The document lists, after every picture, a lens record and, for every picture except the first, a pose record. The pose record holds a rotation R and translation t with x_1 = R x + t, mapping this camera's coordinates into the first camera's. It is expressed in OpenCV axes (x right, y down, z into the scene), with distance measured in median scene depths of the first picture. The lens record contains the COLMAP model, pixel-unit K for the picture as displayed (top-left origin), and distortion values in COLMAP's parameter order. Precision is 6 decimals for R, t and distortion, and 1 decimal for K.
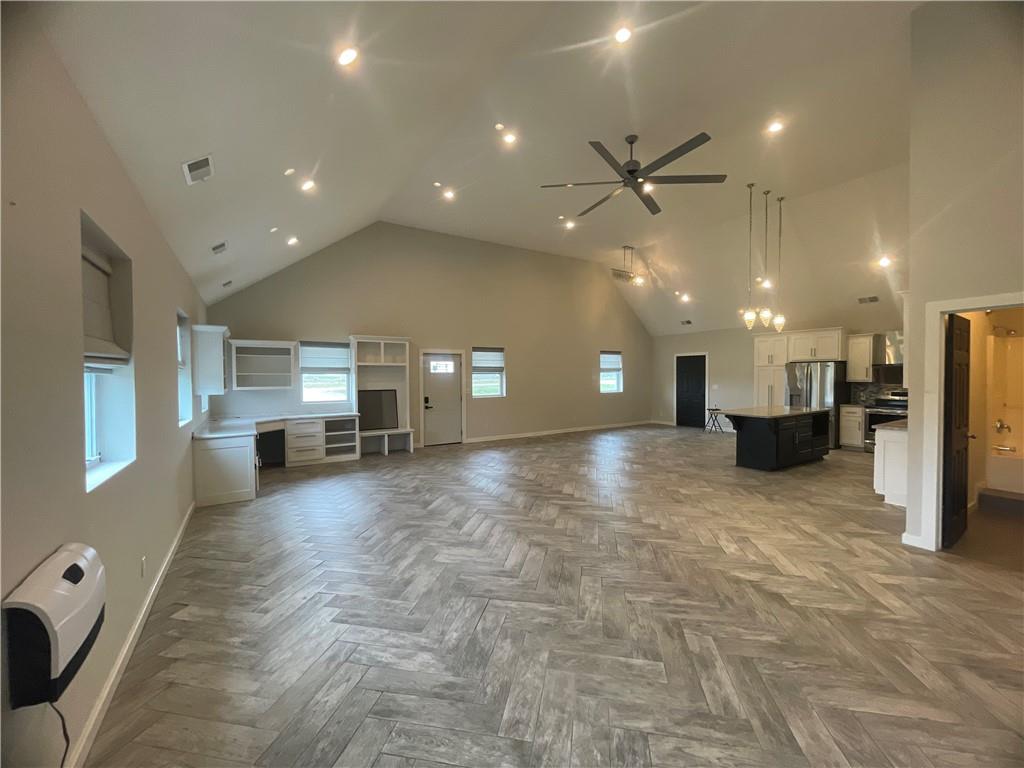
lens RADIAL K [[413.2, 0, 515.0], [0, 413.2, 384.4], [0, 0, 1]] dist [-0.001286, -0.000079]
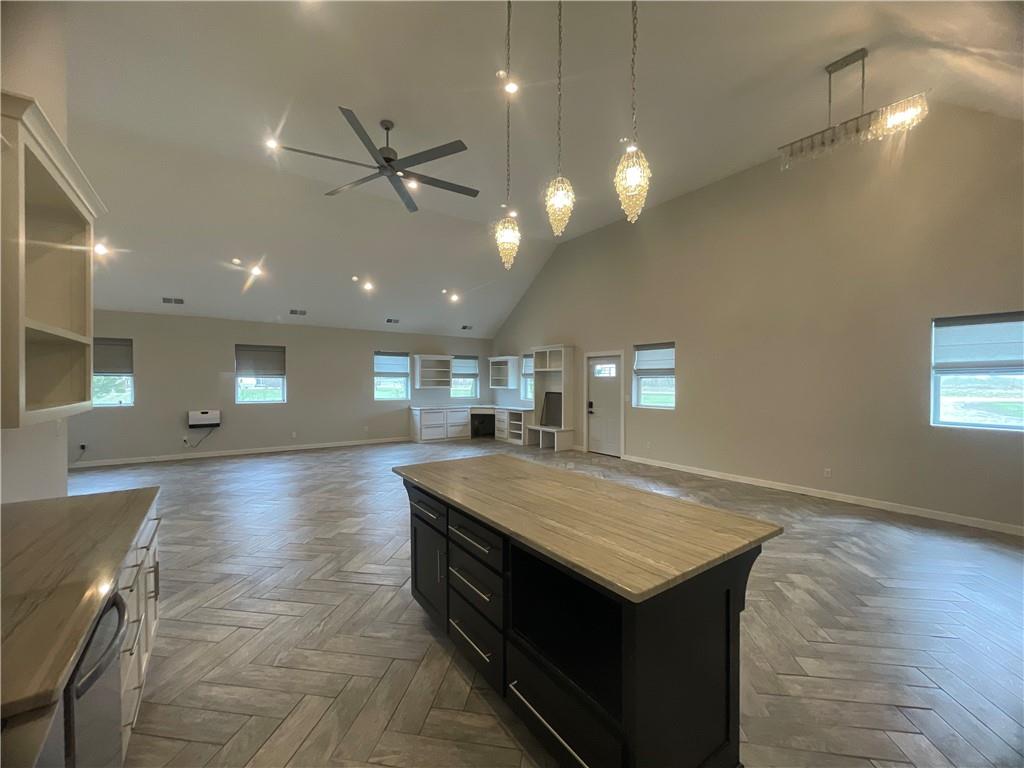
lens RADIAL K [[413.2, 0, 514.1], [0, 413.2, 382.4], [0, 0, 1]] dist [-0.001286, -0.000079]
pose [[0.053438, 0.011622, -0.998504, 1.457741], [-0.025169, 0.999630, 0.010288, -0.040154], [0.998254, 0.024581, 0.053710, 1.478901]]
